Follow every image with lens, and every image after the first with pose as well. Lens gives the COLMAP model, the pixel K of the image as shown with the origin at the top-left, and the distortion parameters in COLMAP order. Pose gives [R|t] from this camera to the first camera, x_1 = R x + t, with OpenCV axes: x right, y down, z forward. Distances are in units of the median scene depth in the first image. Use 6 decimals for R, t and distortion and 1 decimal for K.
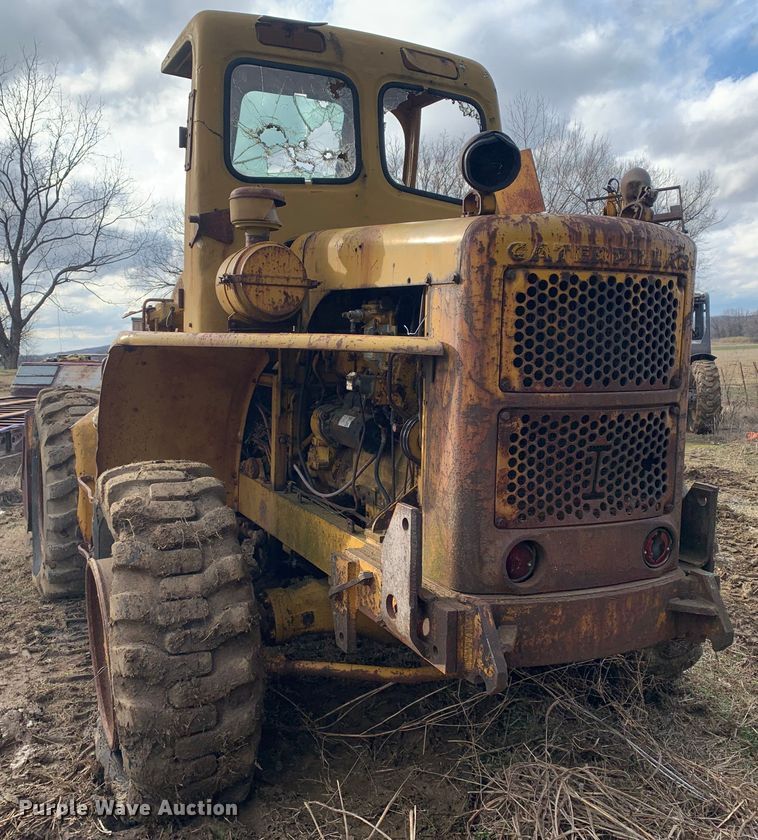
lens RADIAL K [[902.0, 0, 345.3], [0, 902.0, 411.2], [0, 0, 1]] dist [0.176453, -0.592593]
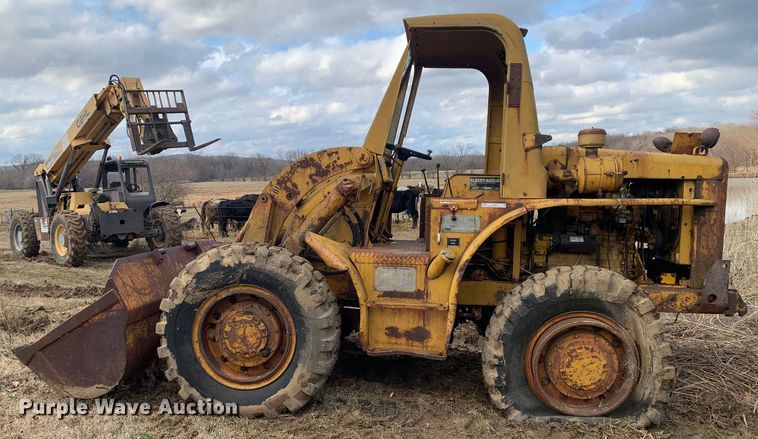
lens RADIAL K [[654.0, 0, 380.2], [0, 654.0, 239.7], [0, 0, 1]] dist [0.033226, -0.006344]
pose [[0.445235, -0.078388, 0.891976, -2.135500], [0.074416, 0.995954, 0.050380, -0.133535], [-0.892316, 0.043947, 0.449267, 0.988533]]
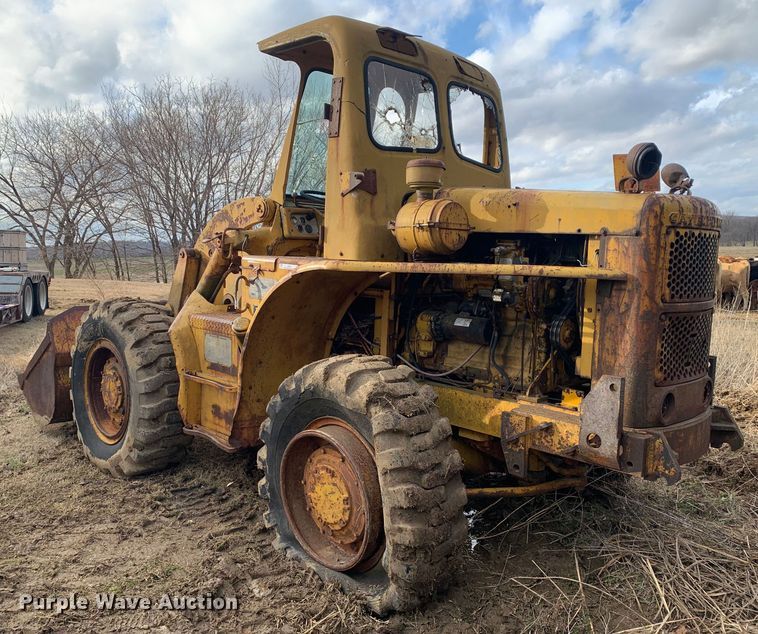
lens RADIAL K [[748.2, 0, 379.0], [0, 748.2, 317.0], [0, 0, 1]] dist [0.148518, -0.434894]
pose [[0.929056, -0.023378, 0.369200, -0.766903], [0.018583, 0.999691, 0.016540, -0.026759], [-0.369472, -0.008505, 0.929203, -0.074079]]
